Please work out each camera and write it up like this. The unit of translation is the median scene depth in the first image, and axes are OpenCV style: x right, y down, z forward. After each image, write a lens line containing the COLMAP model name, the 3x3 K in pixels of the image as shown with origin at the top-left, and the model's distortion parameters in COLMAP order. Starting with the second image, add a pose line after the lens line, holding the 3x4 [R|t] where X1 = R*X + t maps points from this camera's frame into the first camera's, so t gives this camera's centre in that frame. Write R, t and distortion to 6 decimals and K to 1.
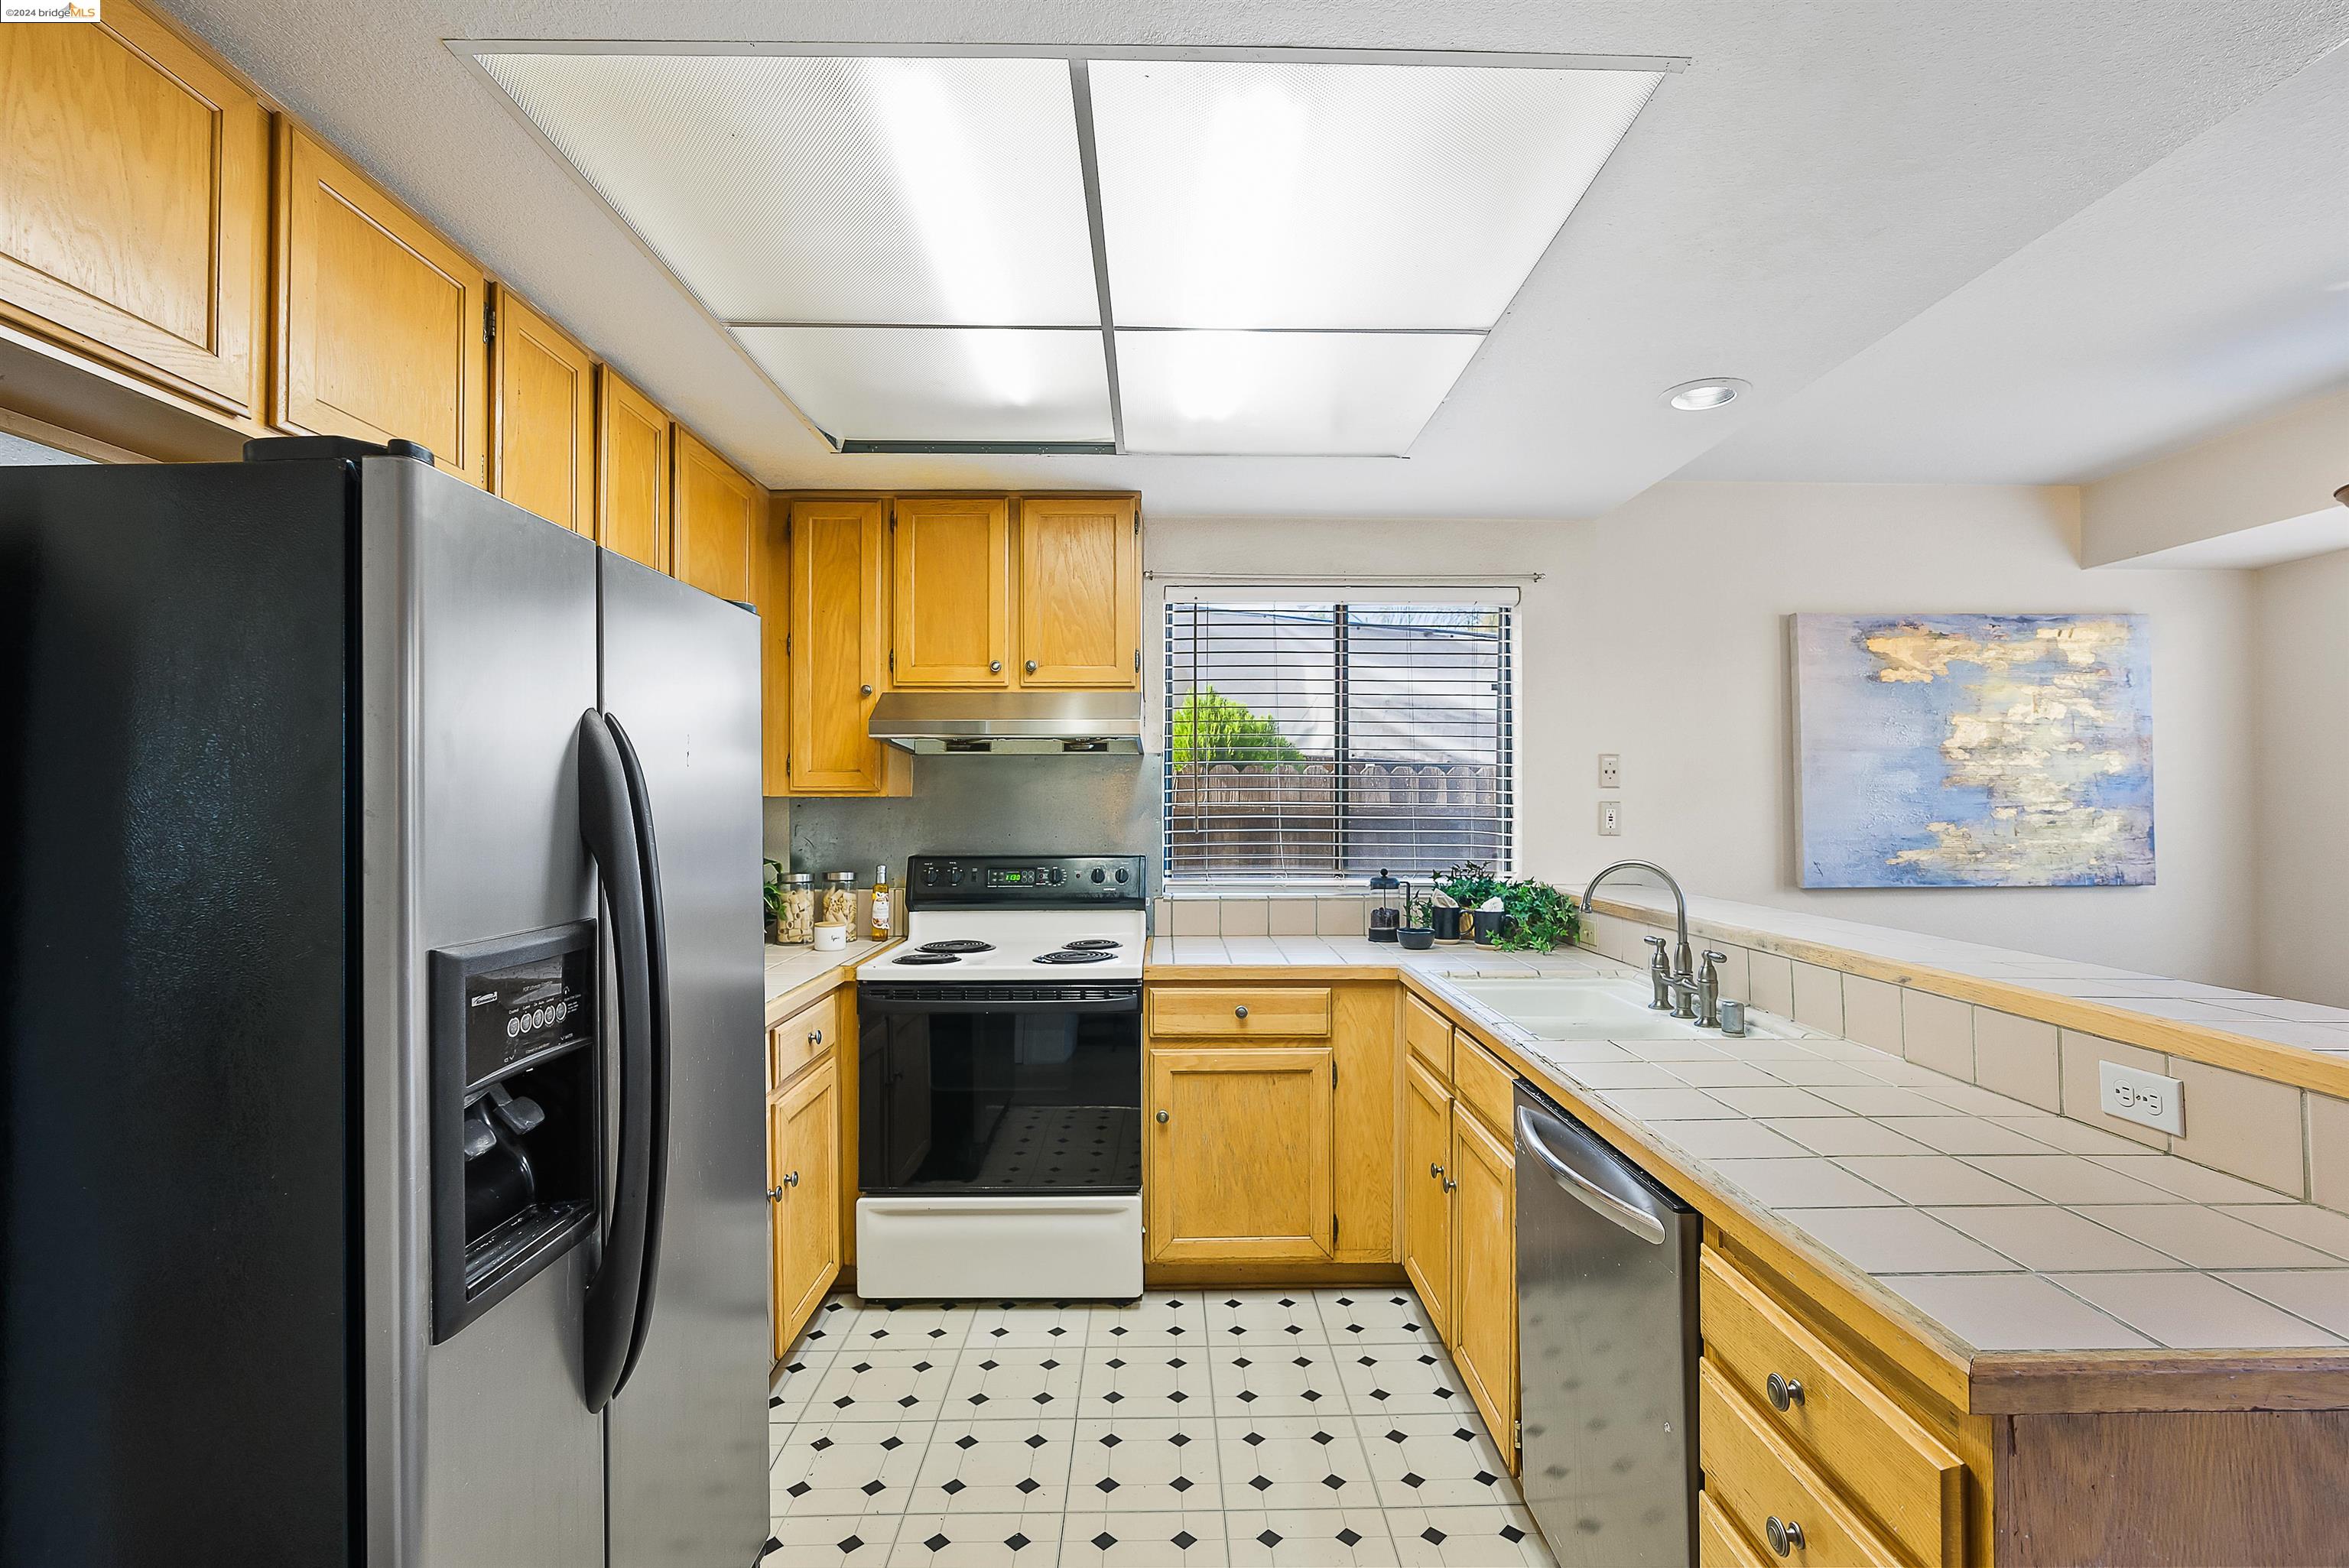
lens RADIAL K [[1067.3, 0, 1182.7], [0, 1067.3, 783.2], [0, 0, 1]] dist [-0.007924, 0.001096]
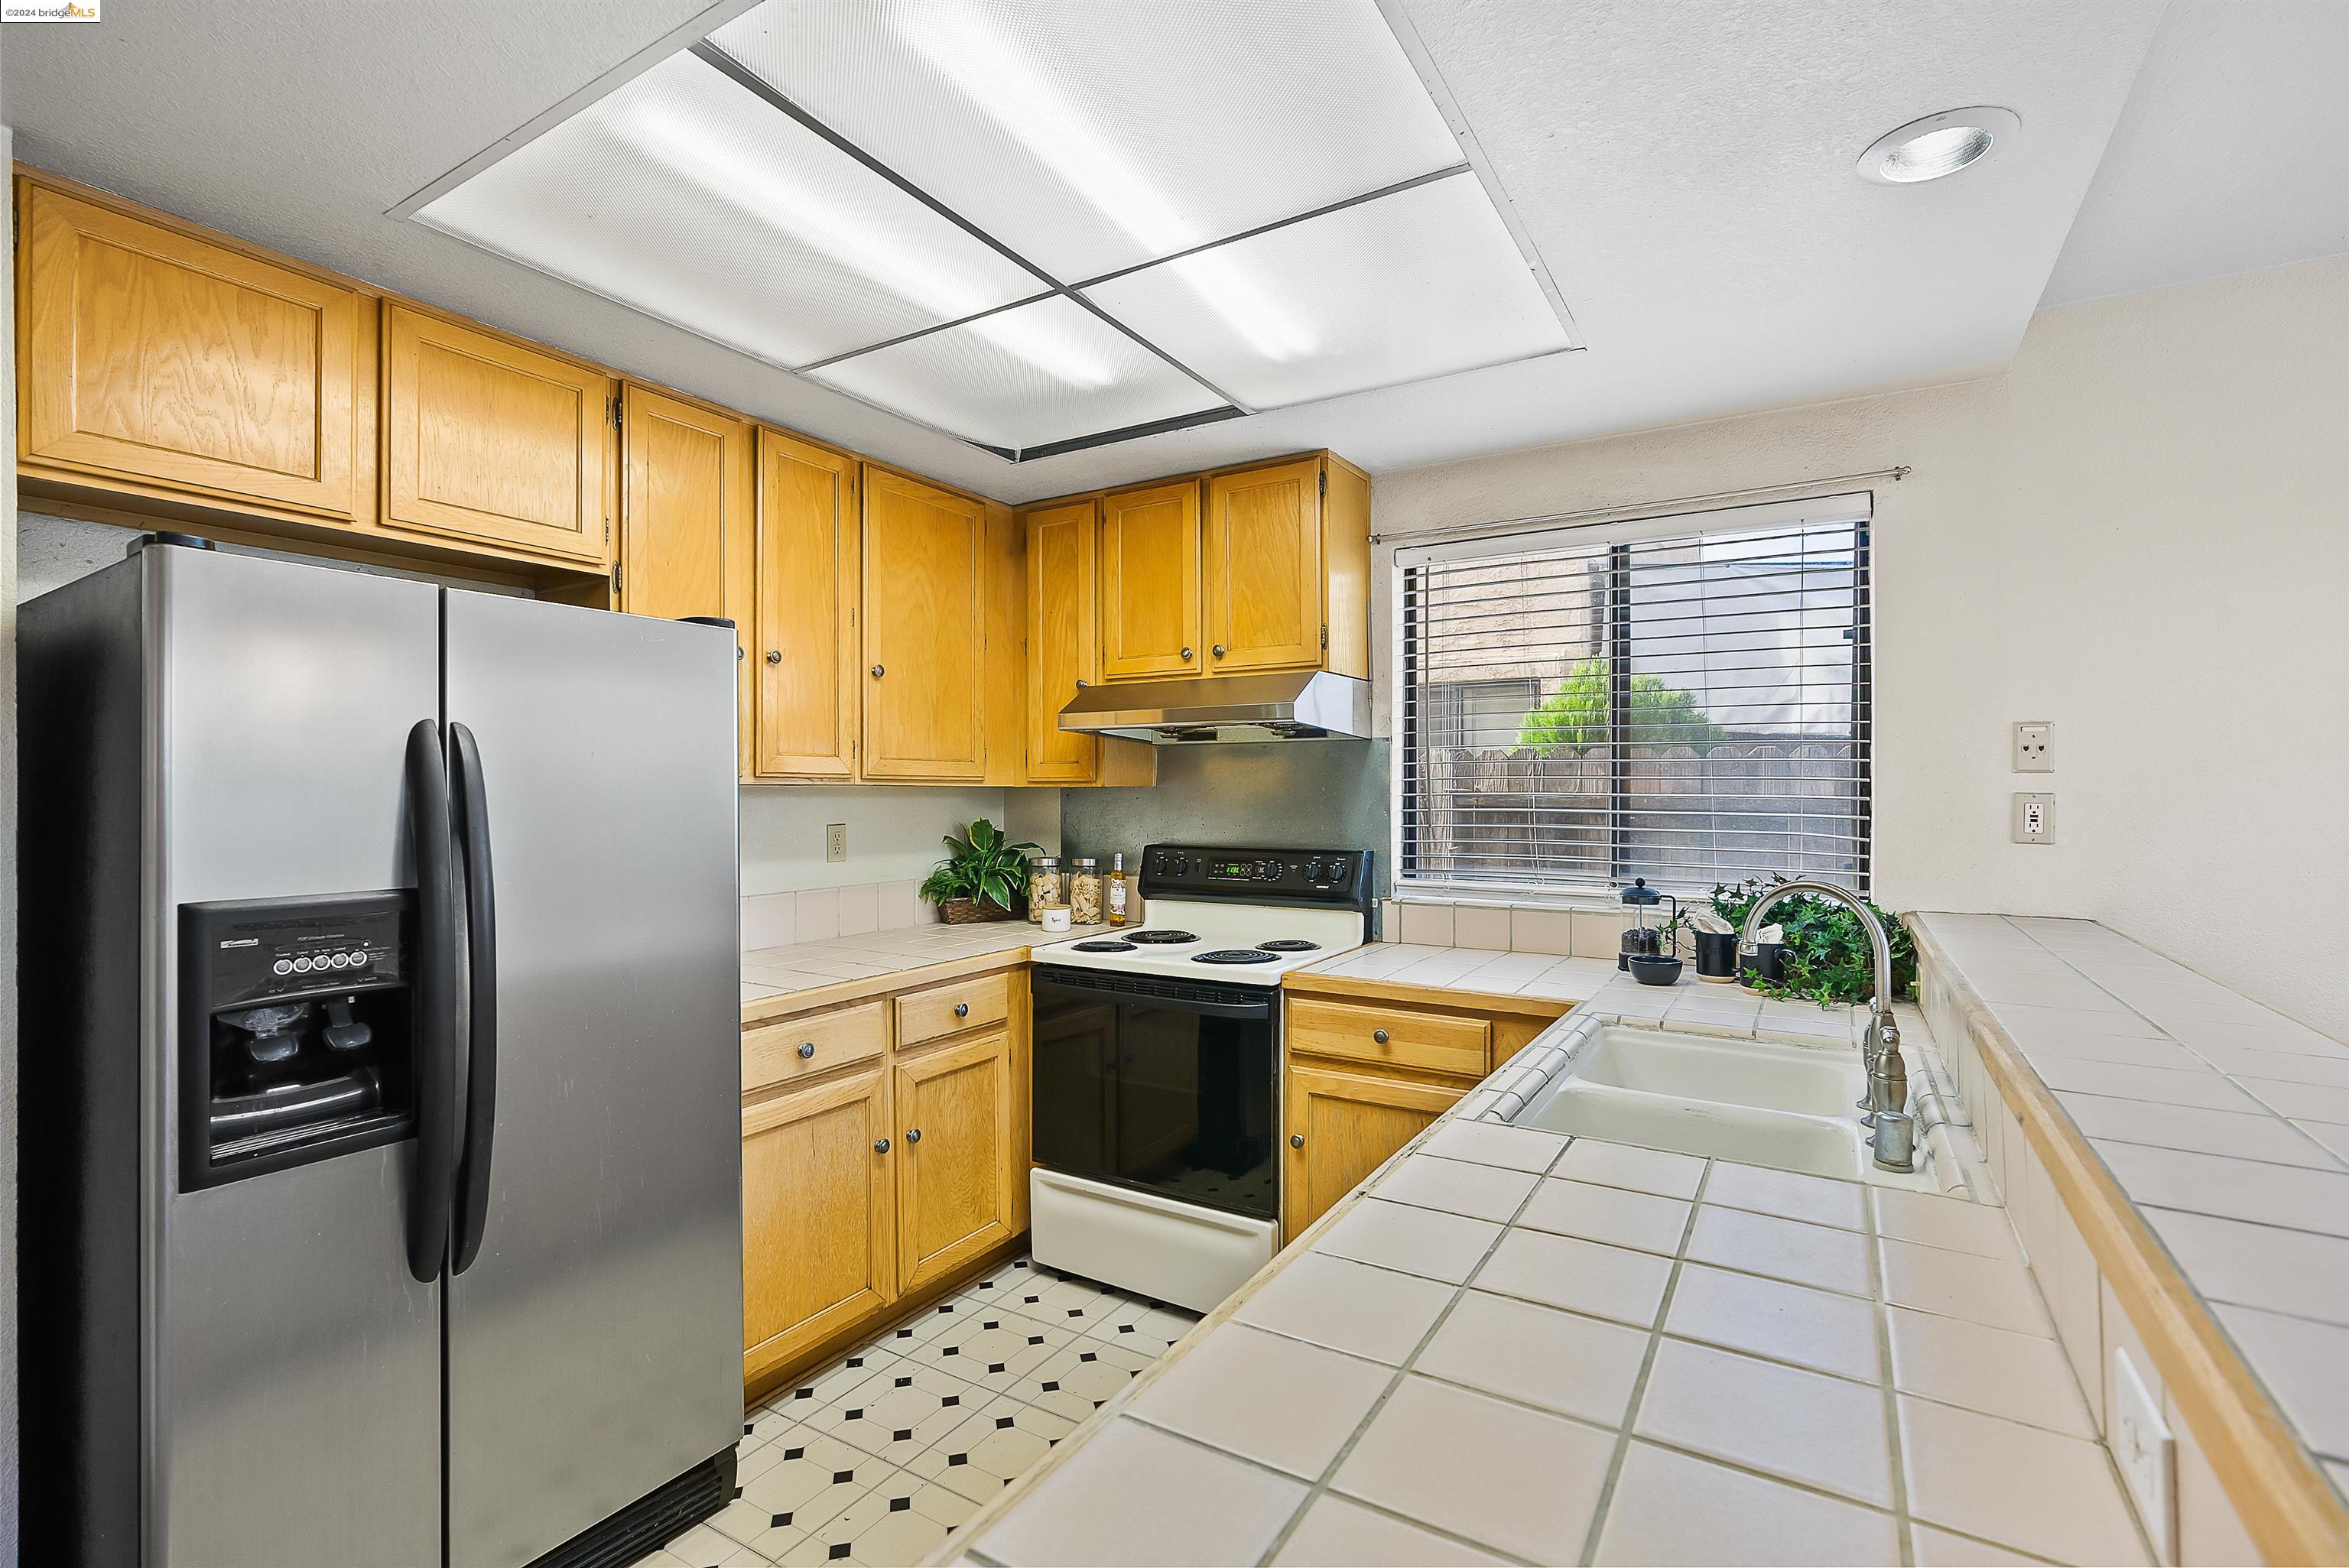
lens RADIAL K [[1067.3, 0, 1168.6], [0, 1067.3, 781.9], [0, 0, 1]] dist [-0.007924, 0.001096]
pose [[0.841926, -0.003828, -0.539579, 0.335085], [0.009430, 0.999926, 0.007620, 0.000621], [0.539511, -0.011504, 0.841900, 0.164768]]
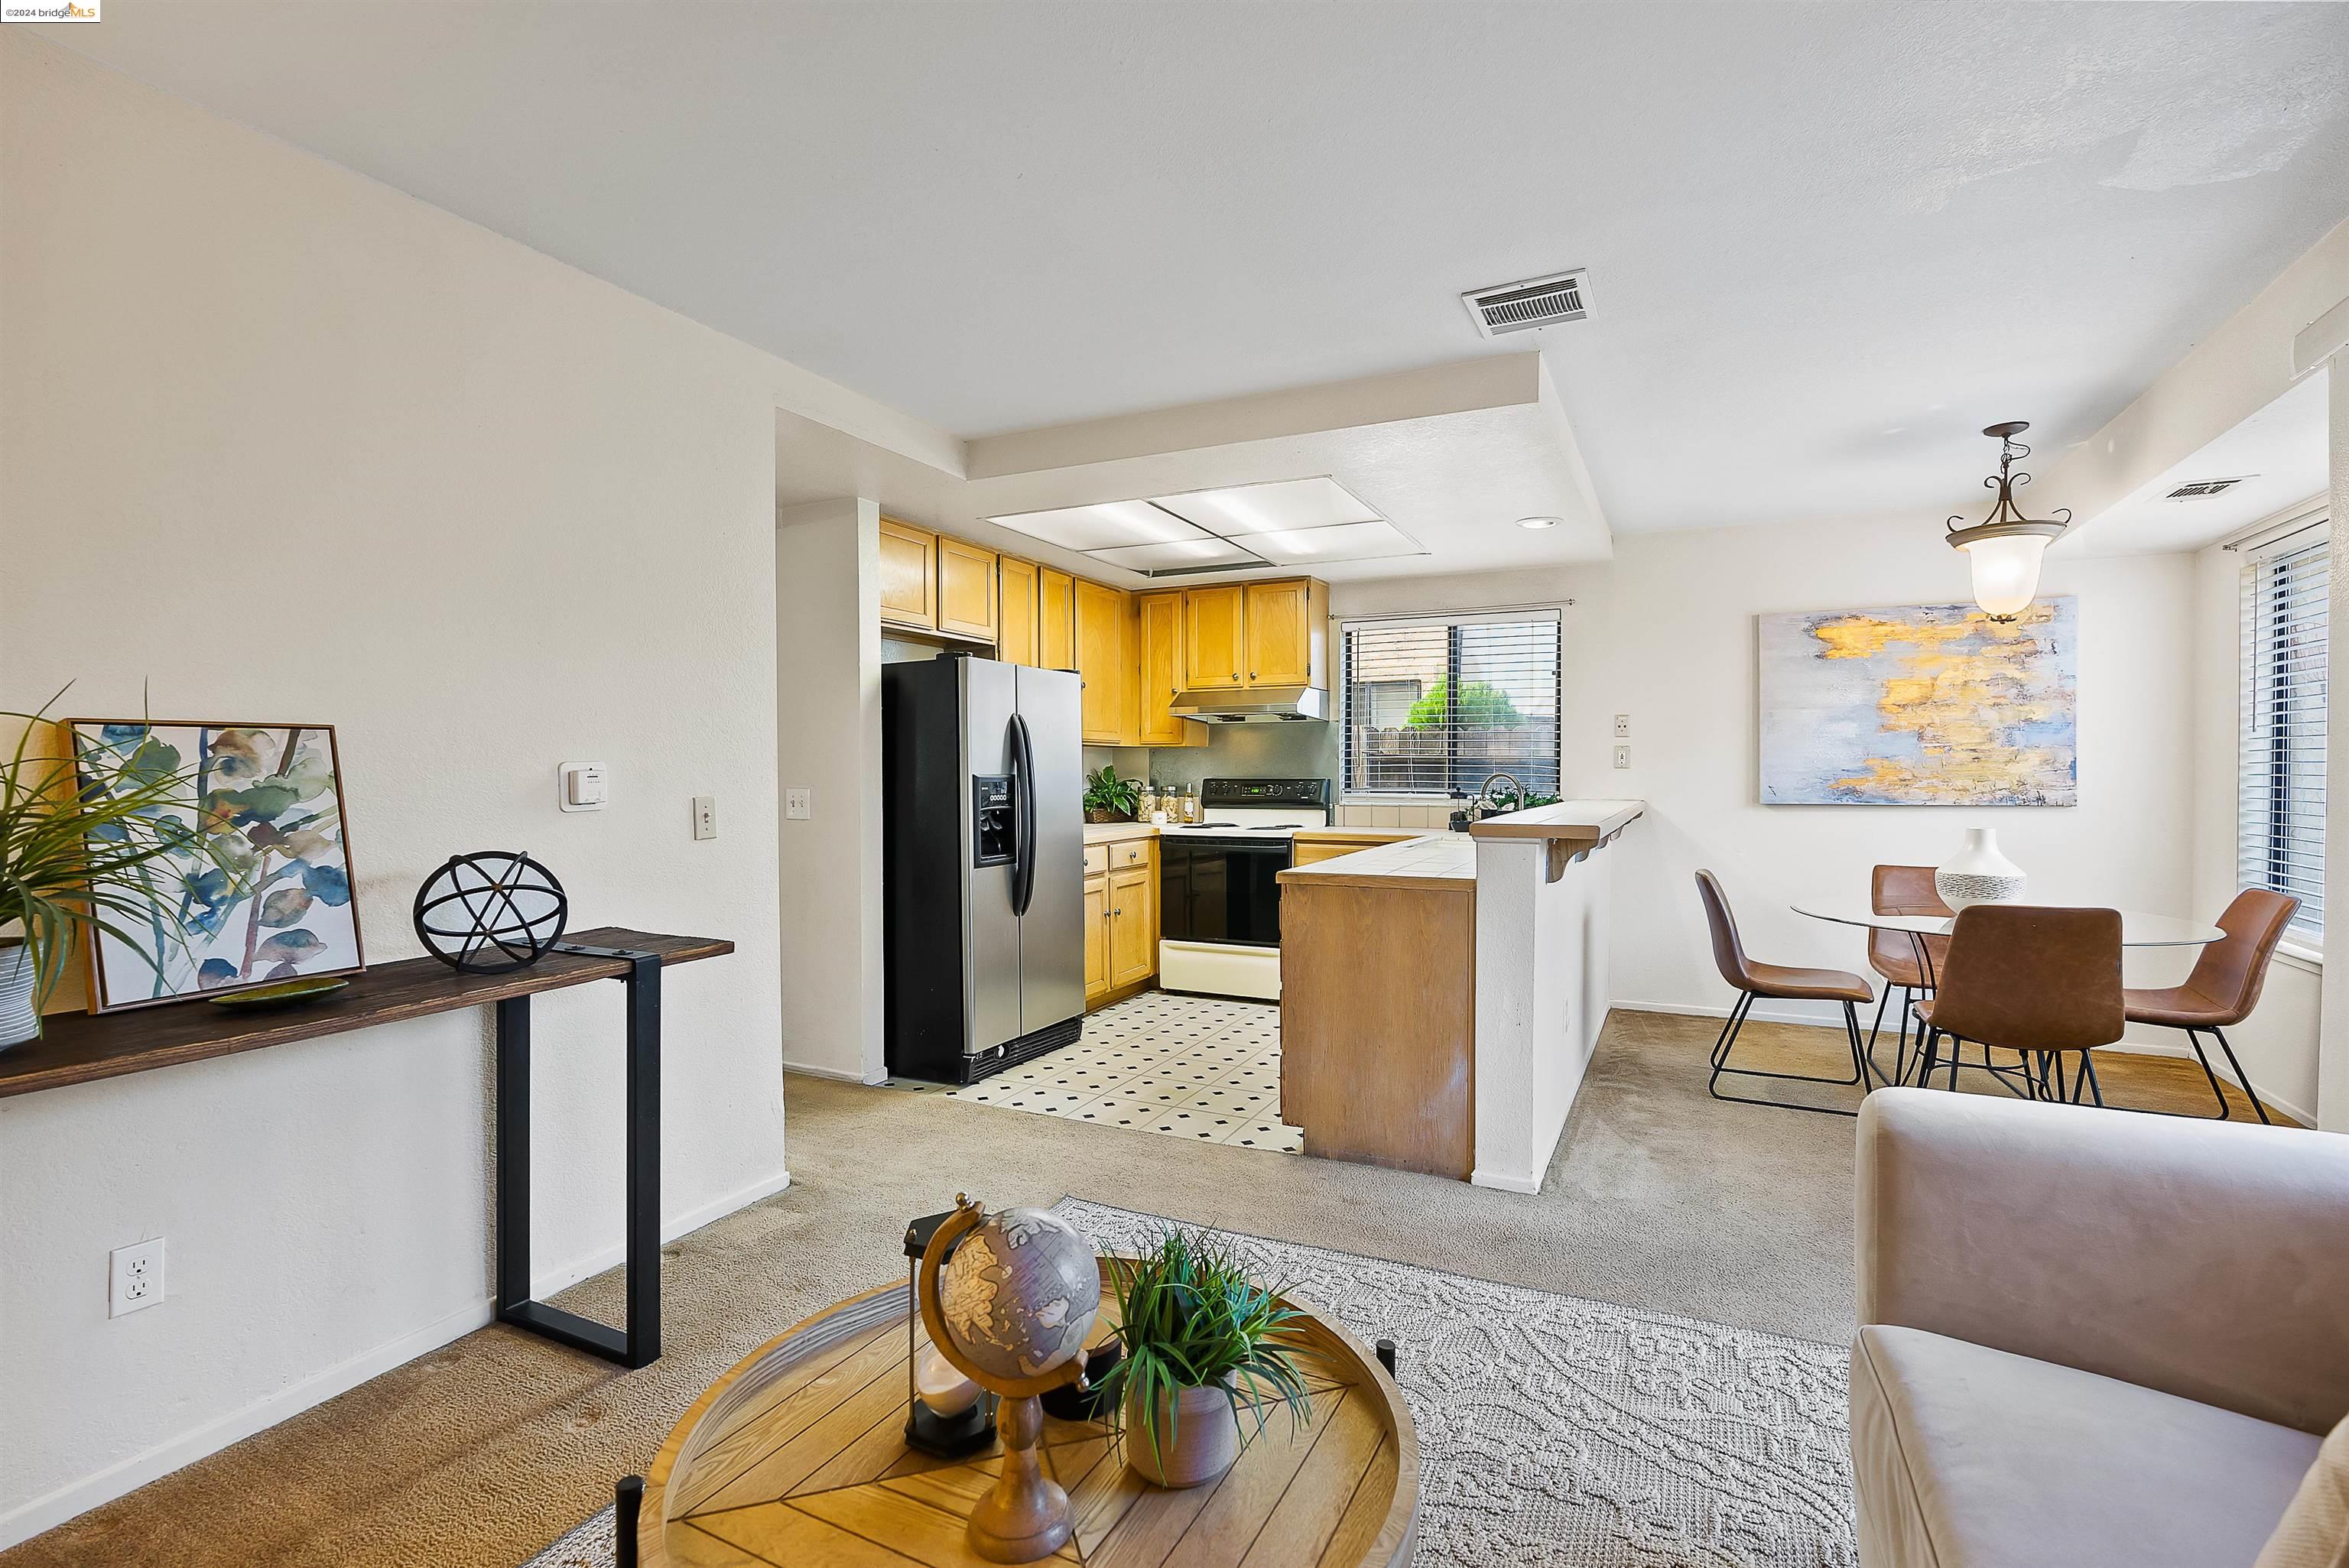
lens RADIAL K [[1067.3, 0, 1165.4], [0, 1067.3, 786.1], [0, 0, 1]] dist [-0.007924, 0.001096]
pose [[0.886551, 0.007157, -0.462575, 0.581547], [0.008327, 0.999471, 0.031424, 0.023668], [0.462556, -0.031711, 0.886023, -0.724141]]
